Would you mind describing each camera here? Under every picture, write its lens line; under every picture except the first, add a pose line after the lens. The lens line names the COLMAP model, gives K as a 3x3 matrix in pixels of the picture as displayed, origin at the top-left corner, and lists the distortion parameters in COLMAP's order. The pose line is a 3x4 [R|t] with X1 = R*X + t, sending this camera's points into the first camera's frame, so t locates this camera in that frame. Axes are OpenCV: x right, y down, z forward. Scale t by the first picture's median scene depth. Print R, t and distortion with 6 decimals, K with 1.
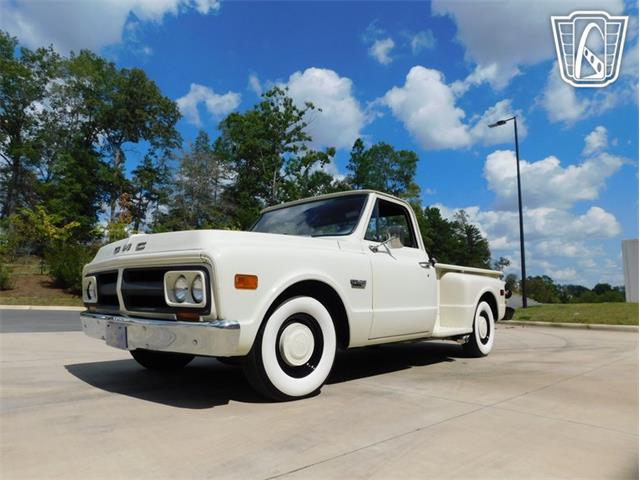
lens RADIAL K [[424.2, 0, 318.9], [0, 424.2, 238.3], [0, 0, 1]] dist [-0.061698, 0.046447]
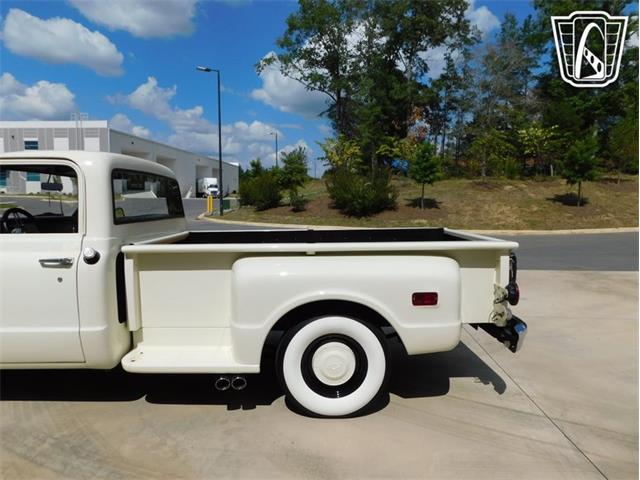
lens RADIAL K [[424.2, 0, 318.9], [0, 424.2, 238.3], [0, 0, 1]] dist [-0.061698, 0.046447]
pose [[0.676433, 0.051974, -0.734668, 0.111846], [0.113280, 0.978295, 0.173510, -0.003999], [0.727740, -0.200592, 0.655864, 0.102221]]
